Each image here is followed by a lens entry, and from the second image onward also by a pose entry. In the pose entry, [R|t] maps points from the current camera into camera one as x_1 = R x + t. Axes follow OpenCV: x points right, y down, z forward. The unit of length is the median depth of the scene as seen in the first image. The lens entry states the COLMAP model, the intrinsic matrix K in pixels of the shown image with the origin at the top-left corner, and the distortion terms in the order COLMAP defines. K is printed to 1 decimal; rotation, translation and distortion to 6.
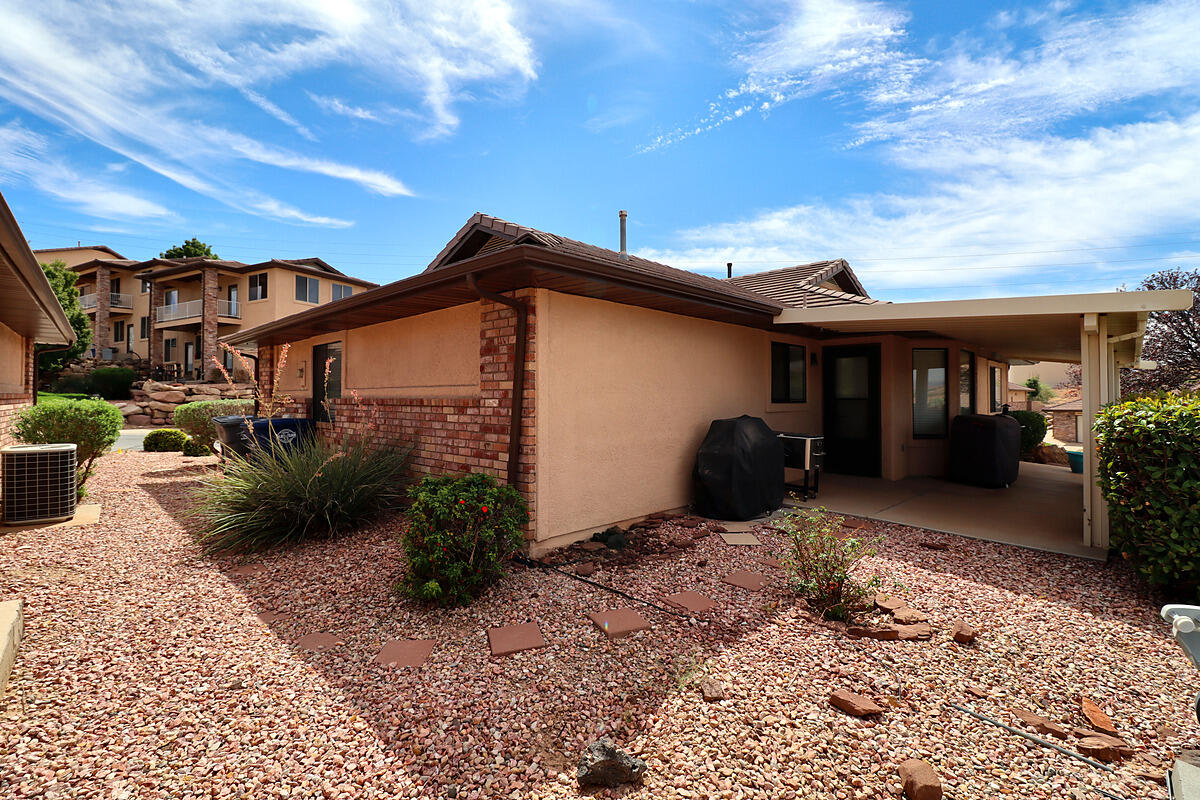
lens RADIAL K [[567.3, 0, 597.5], [0, 567.3, 406.6], [0, 0, 1]] dist [0.021939, -0.018617]
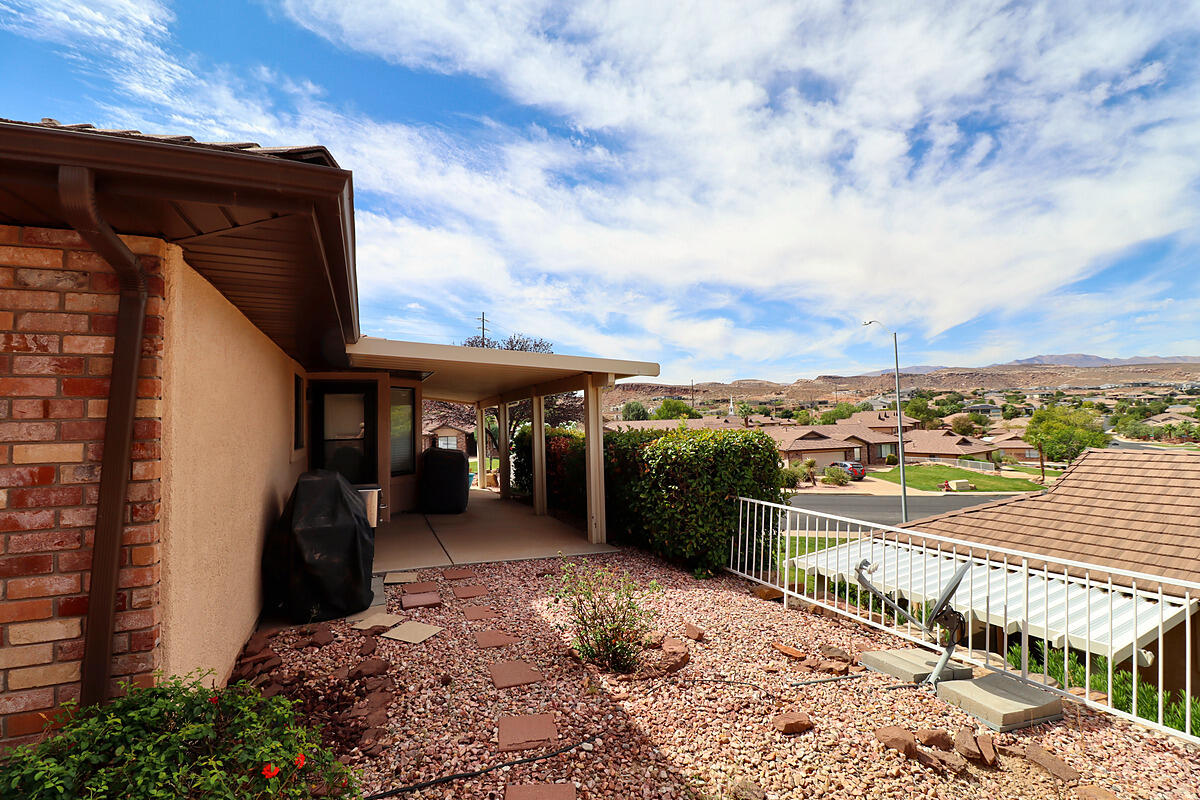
lens RADIAL K [[567.3, 0, 597.5], [0, 567.3, 406.6], [0, 0, 1]] dist [0.021939, -0.018617]
pose [[0.383526, 0.007655, 0.923499, -0.235578], [0.040197, 0.998880, -0.024973, -0.027584], [-0.922655, 0.046700, 0.382788, 0.290205]]
